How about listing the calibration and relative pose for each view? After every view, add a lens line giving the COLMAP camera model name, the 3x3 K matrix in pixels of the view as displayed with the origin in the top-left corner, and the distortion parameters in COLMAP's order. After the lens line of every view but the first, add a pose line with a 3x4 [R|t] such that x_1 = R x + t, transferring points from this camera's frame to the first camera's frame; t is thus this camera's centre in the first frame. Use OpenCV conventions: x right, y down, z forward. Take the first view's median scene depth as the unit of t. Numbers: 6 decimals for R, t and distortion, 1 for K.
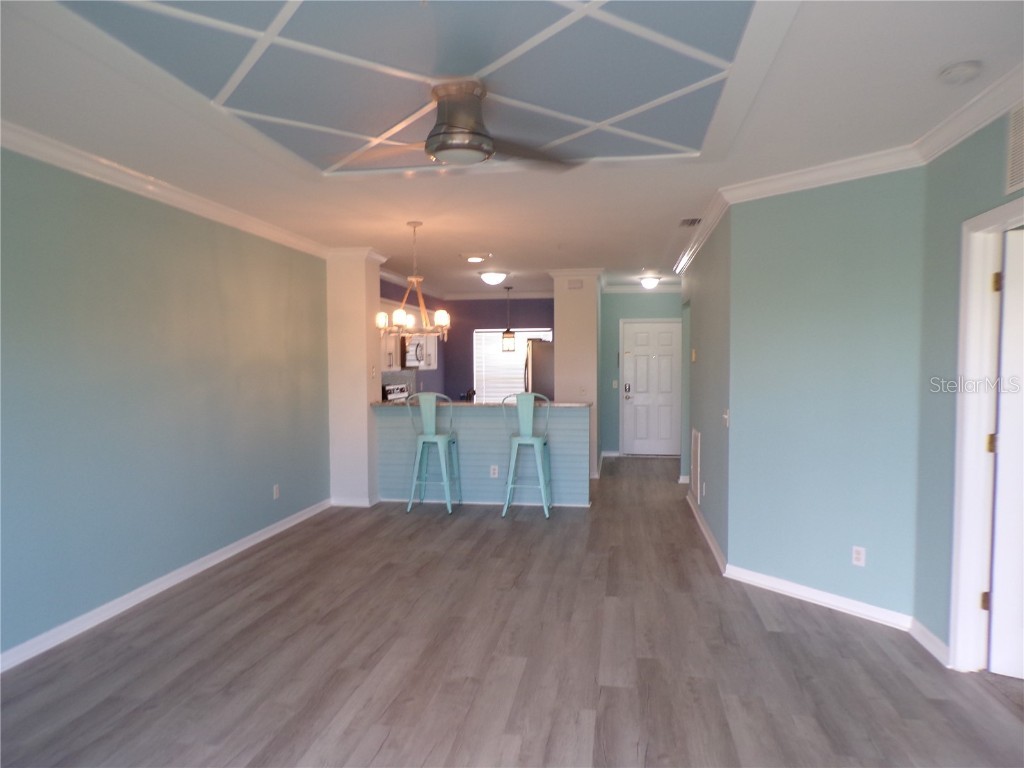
lens RADIAL K [[695.3, 0, 512.8], [0, 695.3, 390.2], [0, 0, 1]] dist [-0.004678, 0.014080]
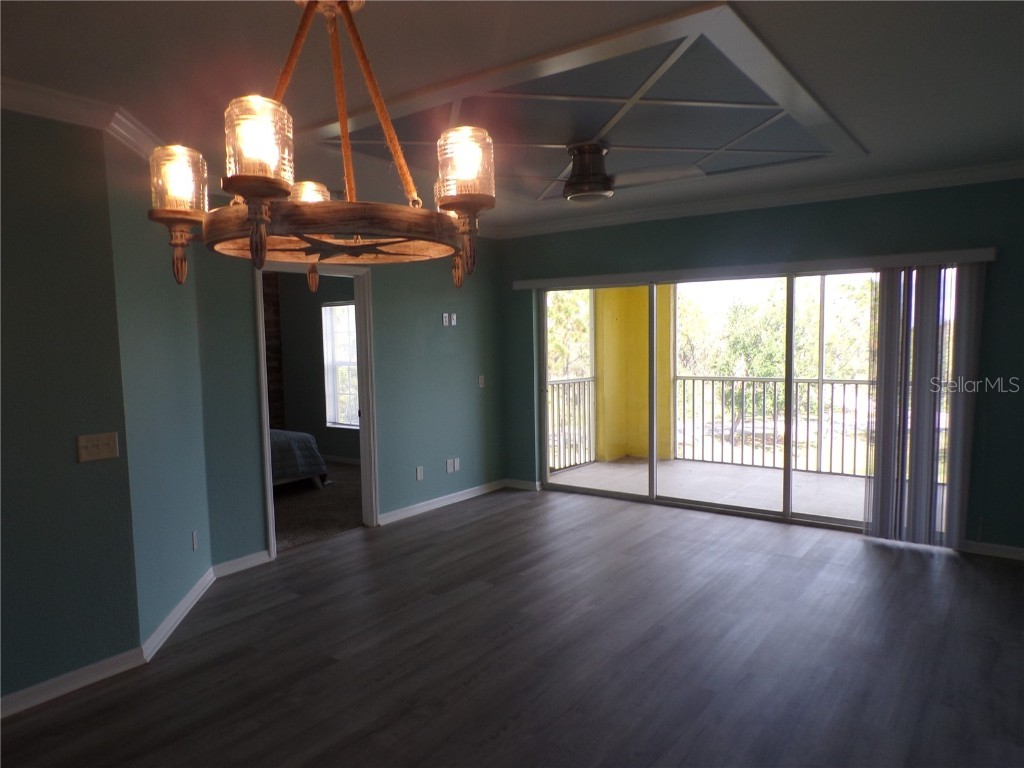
lens RADIAL K [[695.3, 0, 512.8], [0, 695.3, 390.2], [0, 0, 1]] dist [-0.004678, 0.014080]
pose [[-0.886513, -0.008963, 0.462617, -0.335495], [0.049352, 0.992277, 0.113799, -0.065855], [-0.460064, 0.123716, -0.879224, 1.353030]]
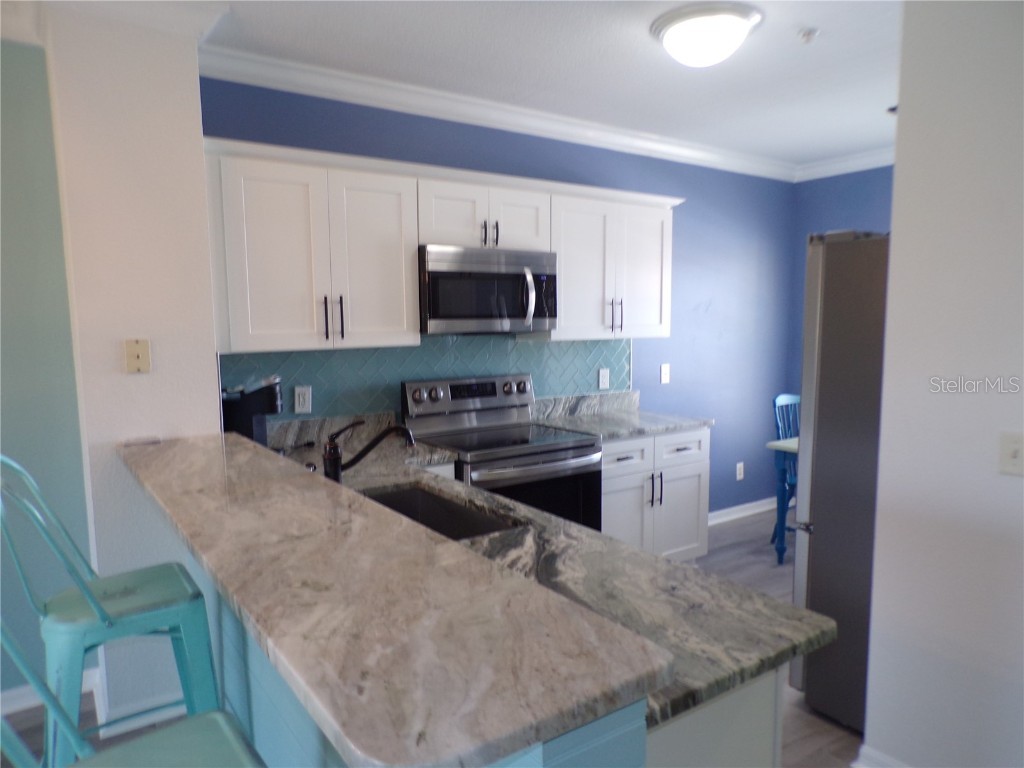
lens RADIAL K [[704.1, 0, 511.1], [0, 704.1, 398.1], [0, 0, 1]] dist [0.000664, 0.000316]
pose [[0.693799, 0.079209, -0.715799, 0.256852], [-0.022901, 0.995857, 0.088003, -0.057276], [0.719804, -0.044664, 0.692739, 1.279675]]
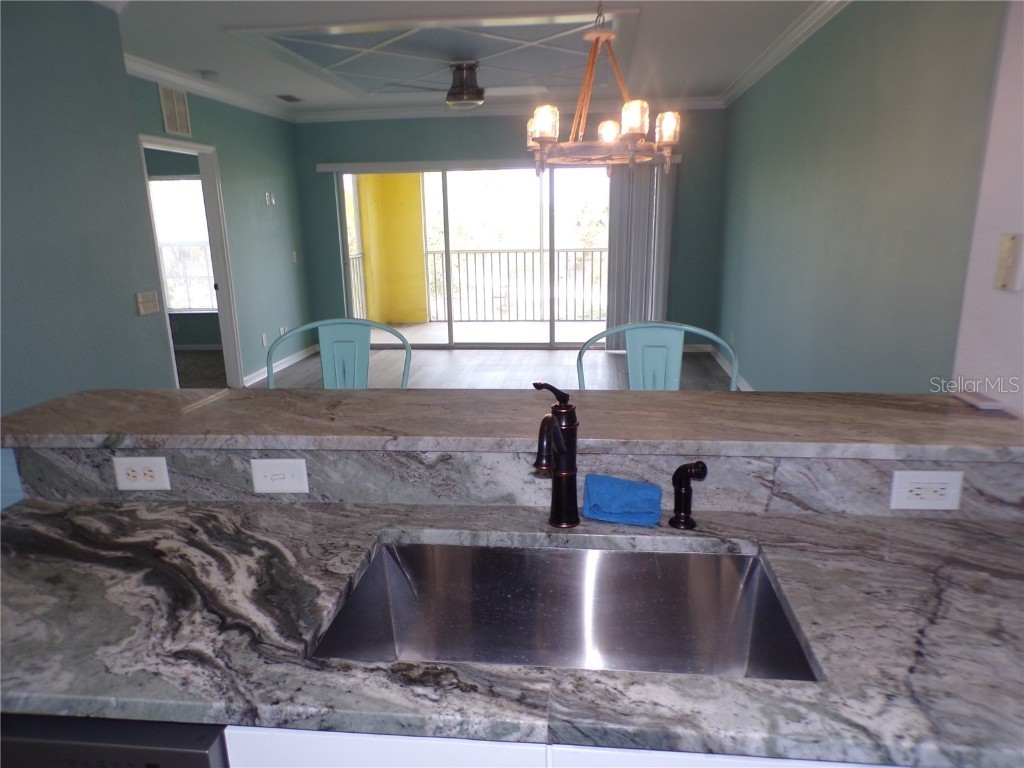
lens RADIAL K [[698.1, 0, 514.1], [0, 698.1, 394.9], [0, 0, 1]] dist [0.011289, 0.004127]
pose [[-0.998570, 0.039911, -0.035577, -0.070458], [0.027767, 0.955761, 0.292831, -0.075987], [0.045690, 0.291424, -0.955502, 1.729397]]
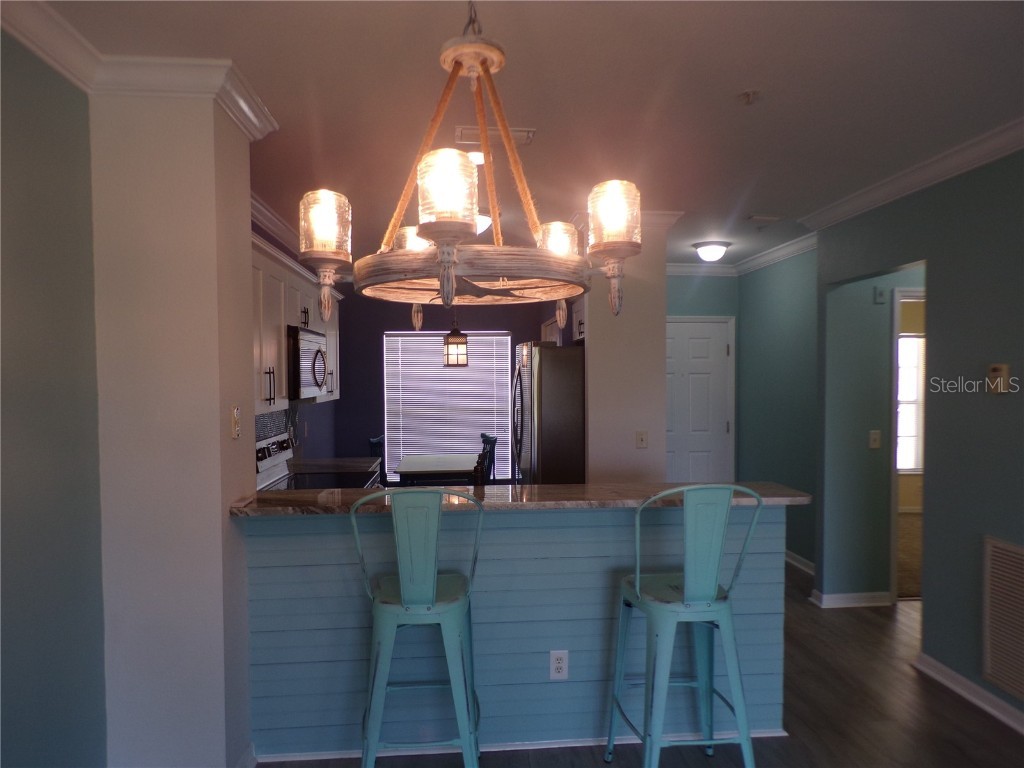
lens RADIAL K [[691.4, 0, 508.8], [0, 691.4, 403.2], [0, 0, 1]] dist [0.001272, 0.001907]
pose [[0.972141, -0.007248, 0.234287, -0.212089], [0.008382, 0.999957, -0.003847, -0.047453], [-0.234249, 0.005704, 0.972160, 0.884060]]
